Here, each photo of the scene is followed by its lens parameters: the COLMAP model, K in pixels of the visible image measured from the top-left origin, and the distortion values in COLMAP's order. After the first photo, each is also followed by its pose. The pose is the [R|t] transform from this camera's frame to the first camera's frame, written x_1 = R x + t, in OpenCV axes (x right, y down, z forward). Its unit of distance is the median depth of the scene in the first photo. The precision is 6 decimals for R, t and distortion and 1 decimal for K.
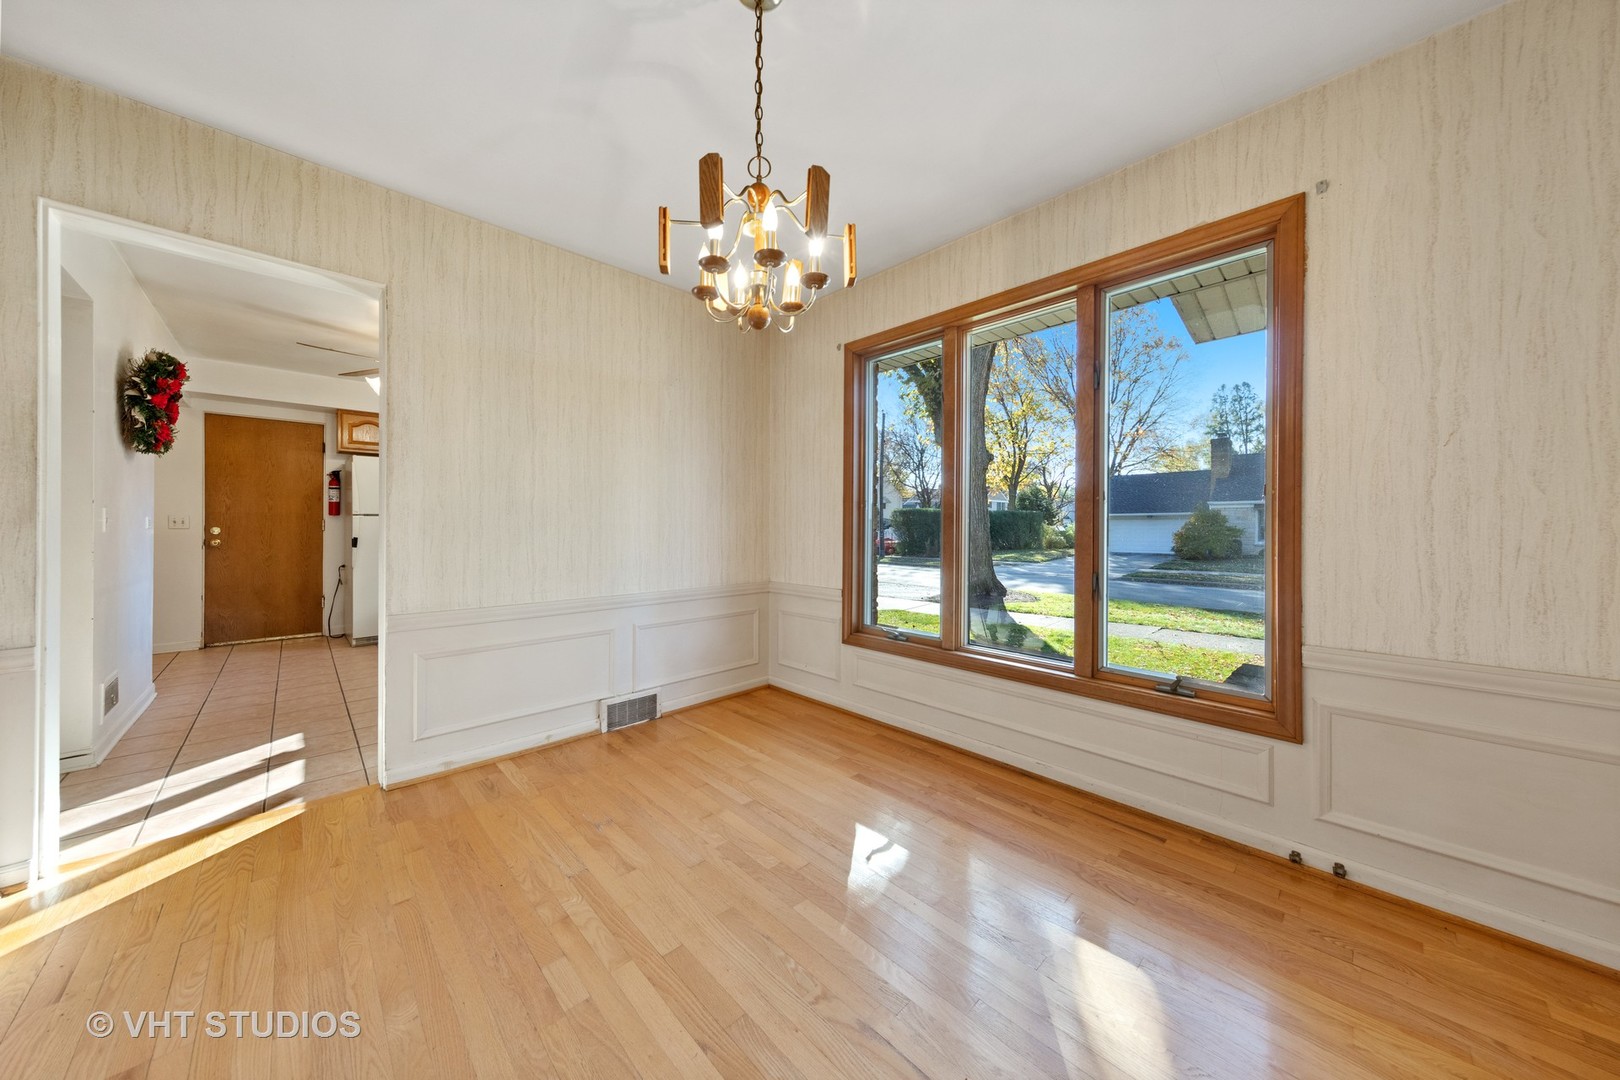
lens RADIAL K [[539.6, 0, 812.4], [0, 539.6, 527.0], [0, 0, 1]] dist [0.000967, -0.000088]
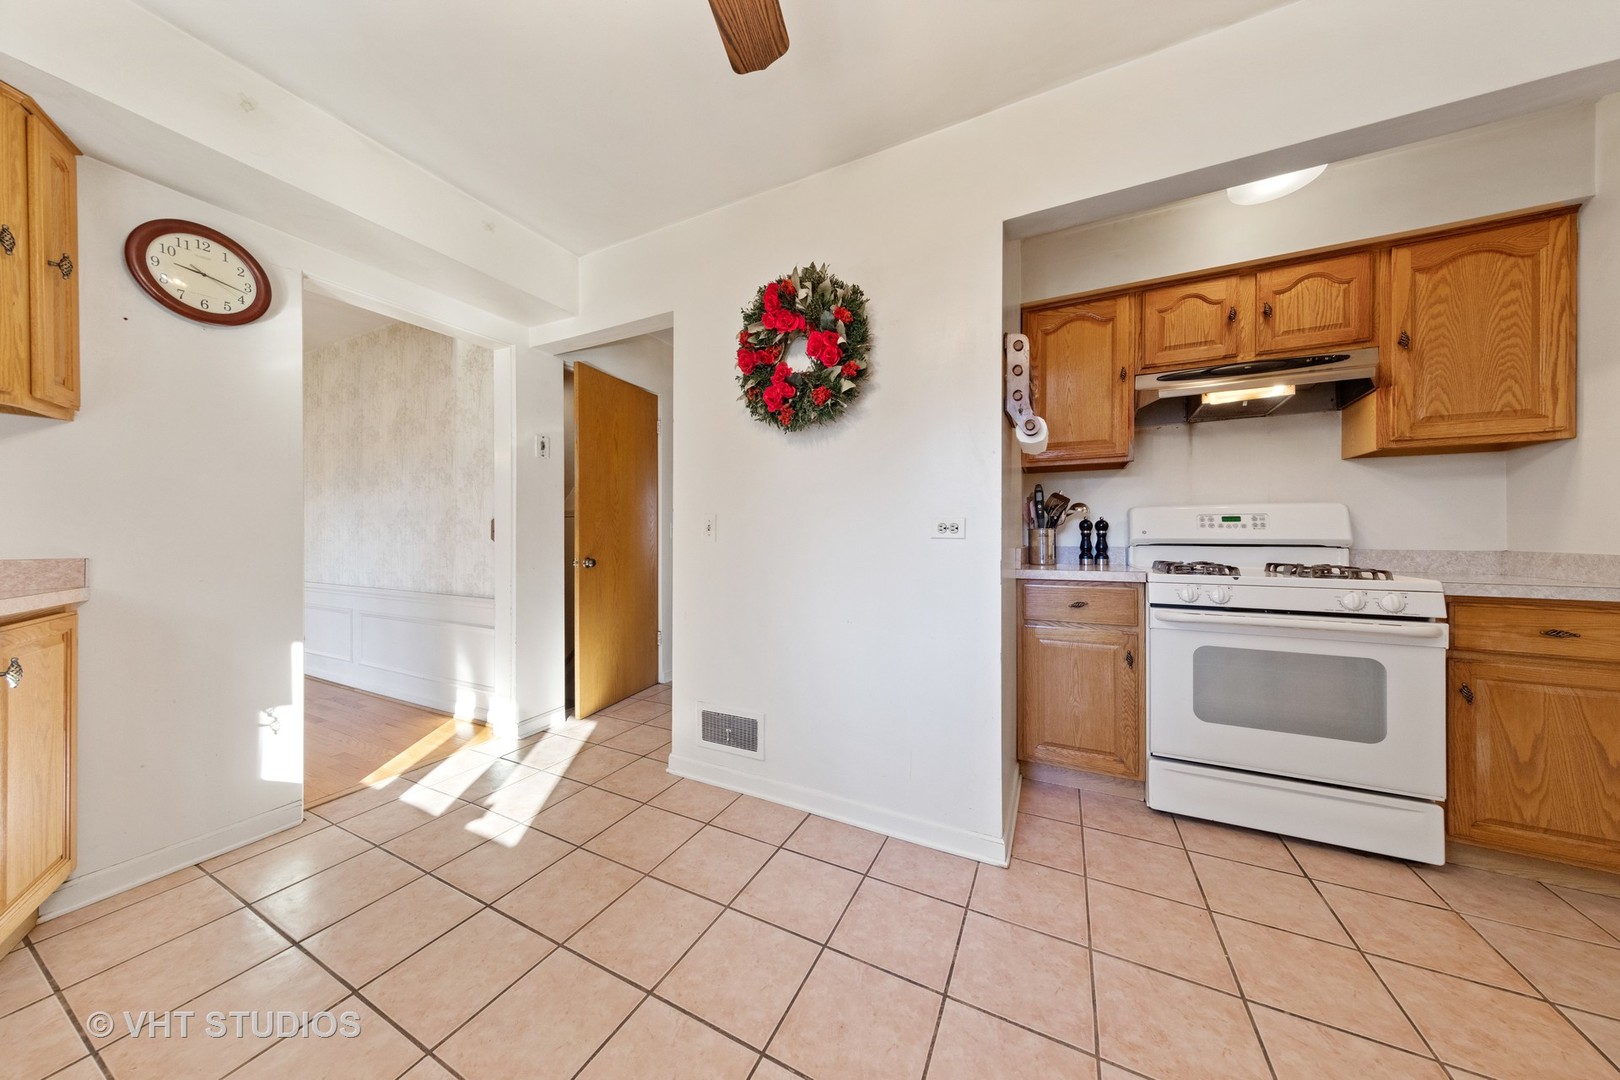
lens RADIAL K [[511.0, 0, 807.2], [0, 511.0, 531.9], [0, 0, 1]] dist [0.004153, 0.000008]
pose [[-0.943349, -0.002089, -0.331795, -0.636660], [-0.001720, 0.999998, -0.001406, -0.001874], [0.331797, -0.000755, -0.943350, 1.010917]]
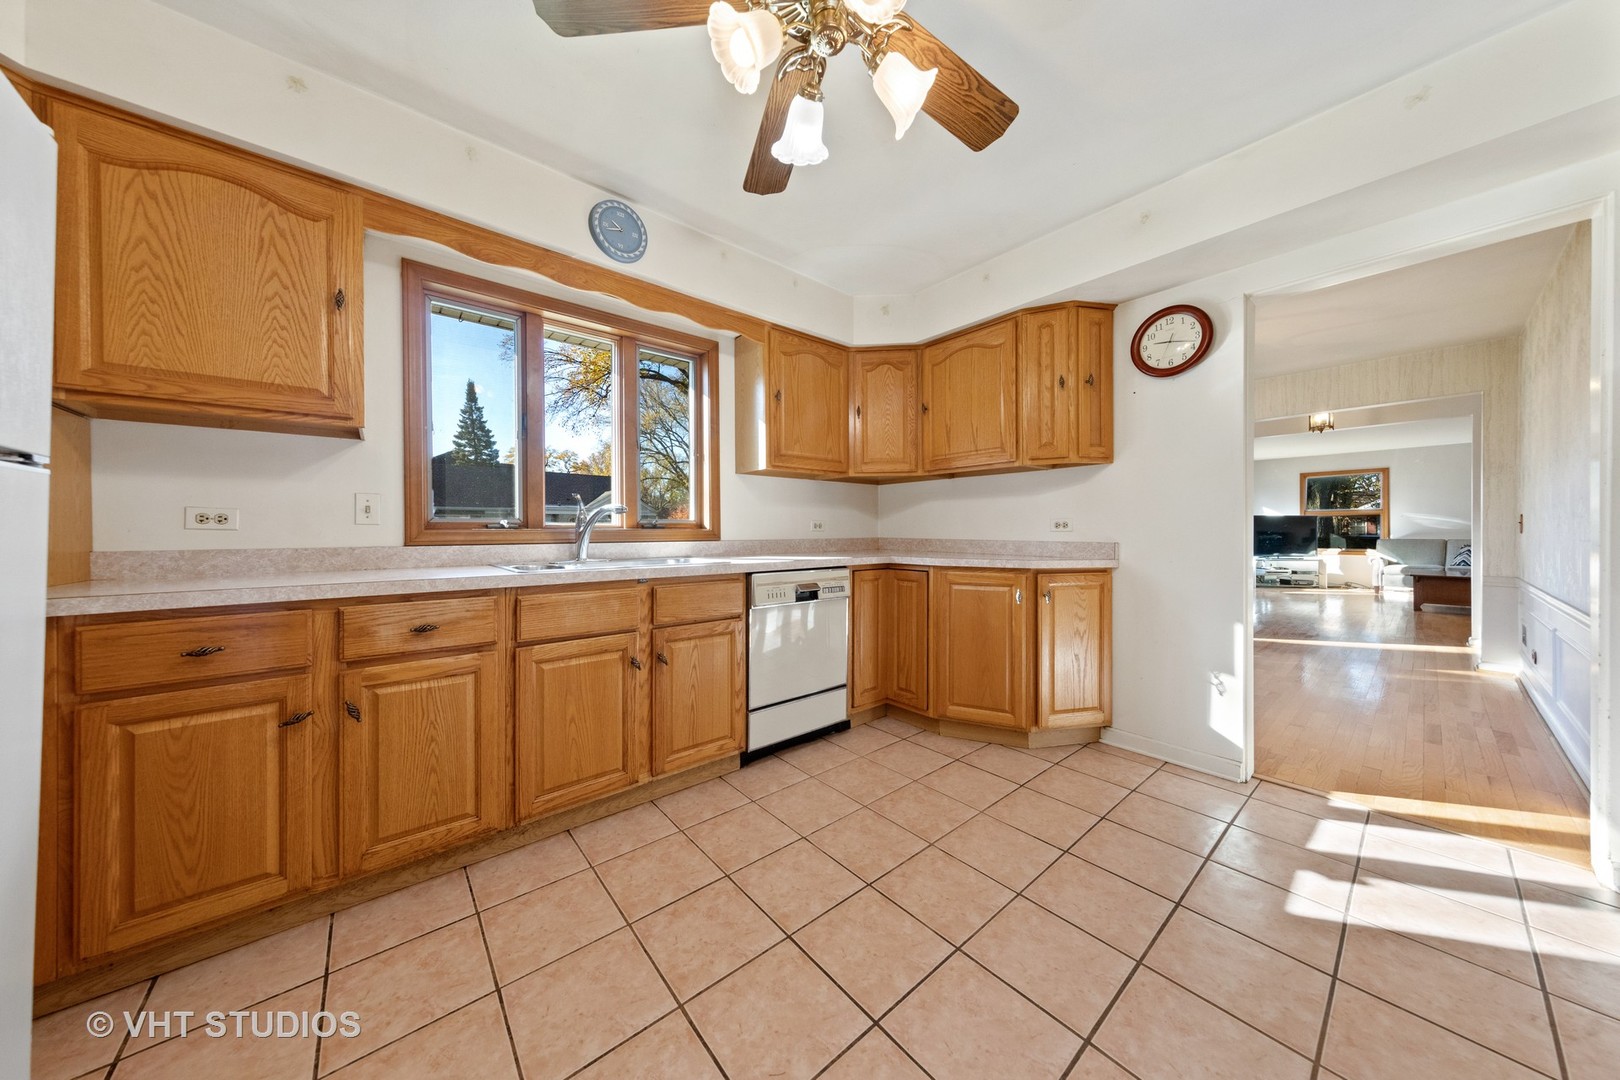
lens RADIAL K [[511.0, 0, 807.6], [0, 511.0, 532.8], [0, 0, 1]] dist [0.004153, 0.000008]
pose [[0.066787, -0.006143, 0.997748, -0.877640], [0.002043, 0.999980, 0.006020, 0.000530], [-0.997765, 0.001636, 0.066799, 0.851318]]
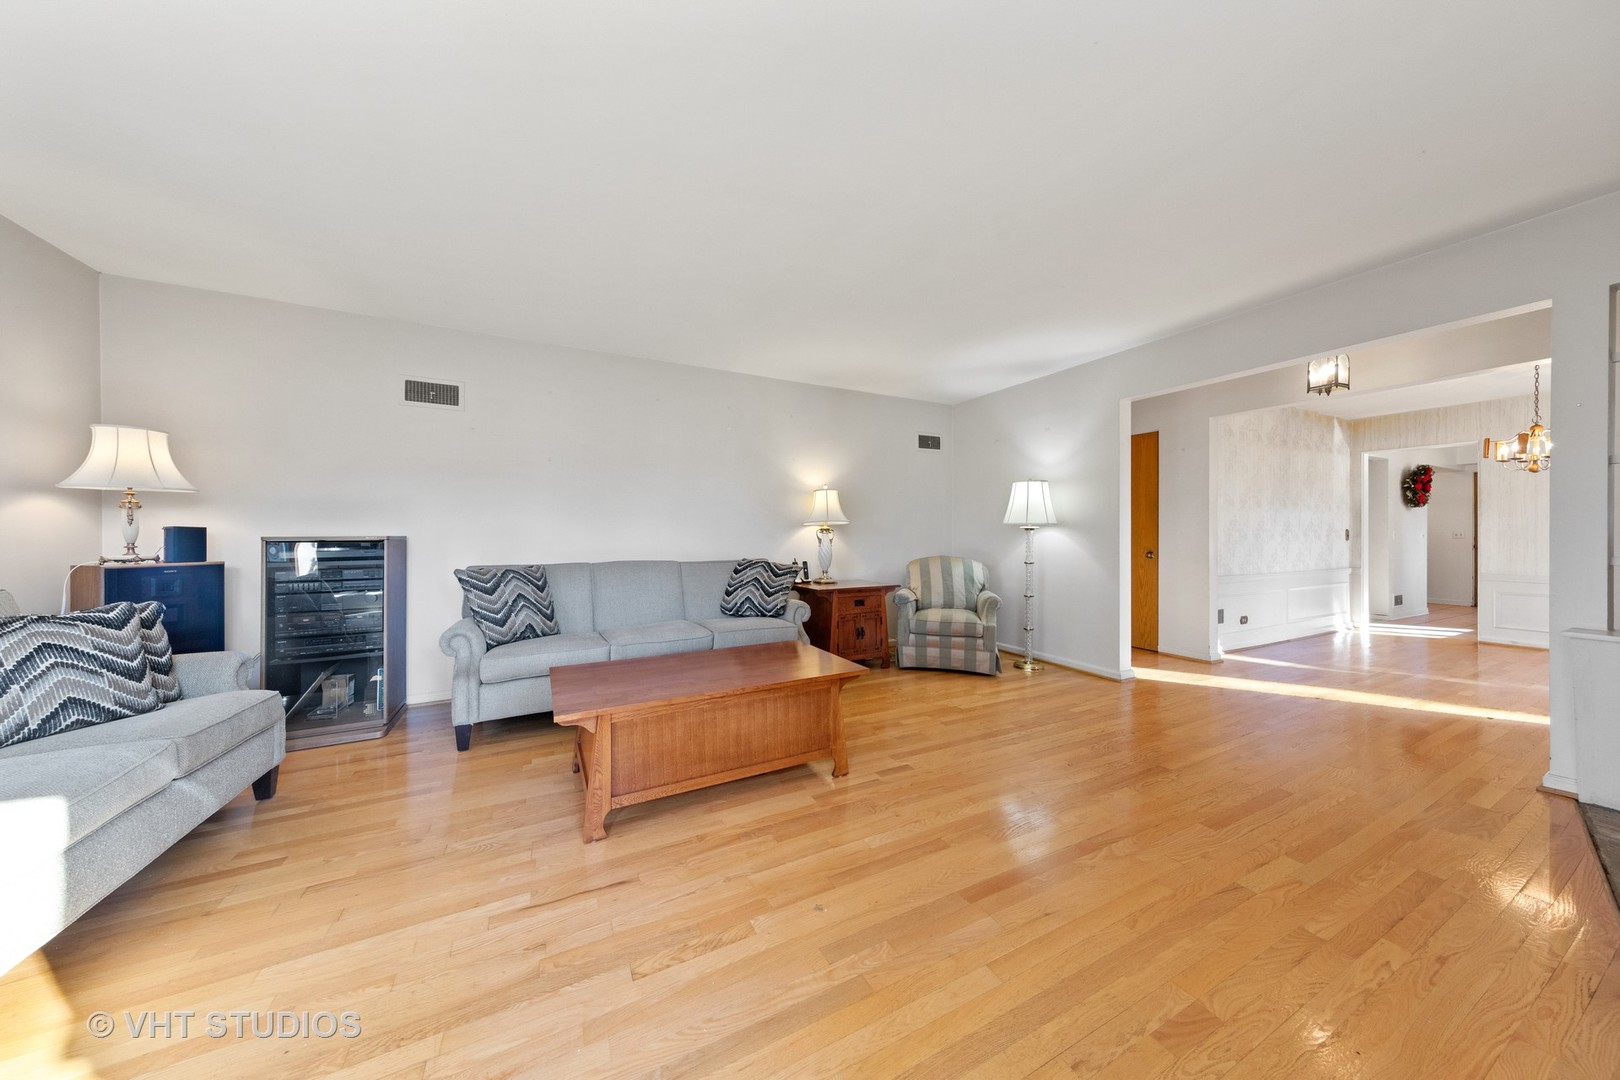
lens RADIAL K [[511.0, 0, 801.9], [0, 511.0, 534.9], [0, 0, 1]] dist [0.004153, 0.000008]
pose [[-0.288431, -0.007708, -0.957470, 1.129423], [-0.002563, 0.999970, -0.007278, 0.007061], [0.957497, 0.000355, -0.288442, -0.620698]]
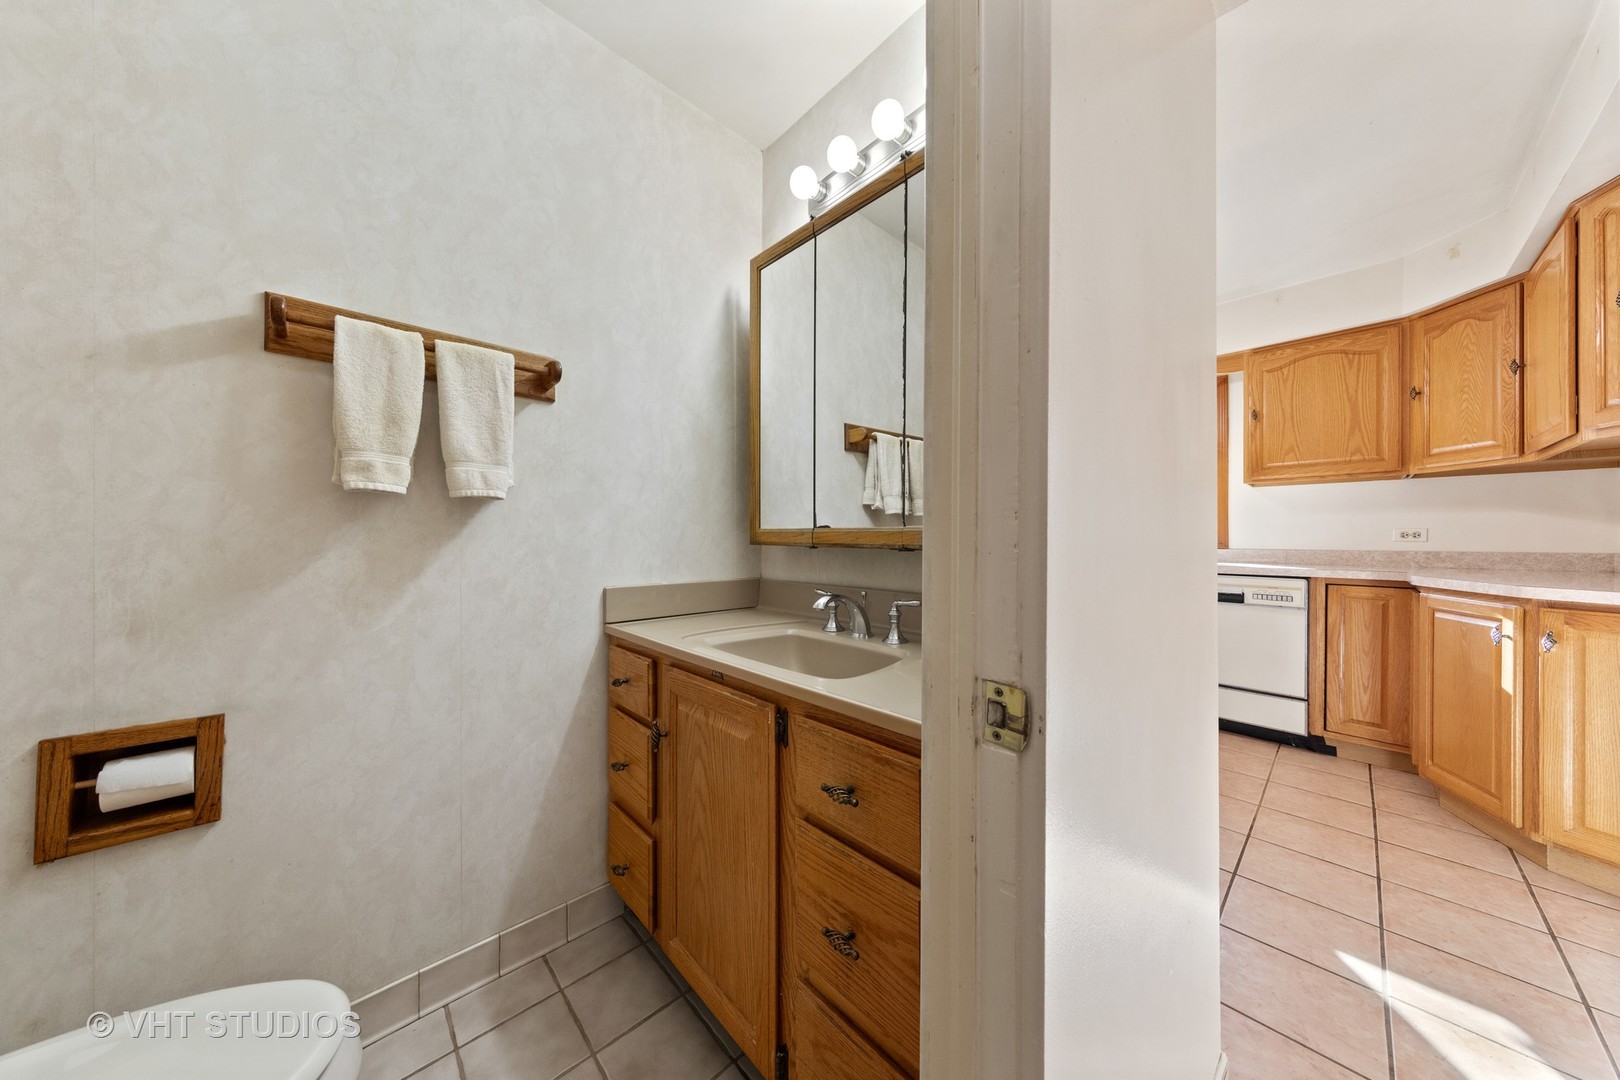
lens RADIAL K [[511.0, 0, 804.9], [0, 511.0, 539.7], [0, 0, 1]] dist [0.004153, 0.000008]
pose [[0.999833, -0.001891, -0.018159, -0.839556], [0.001965, 0.999990, 0.004063, -0.003125], [0.018151, -0.004098, 0.999827, 0.279250]]
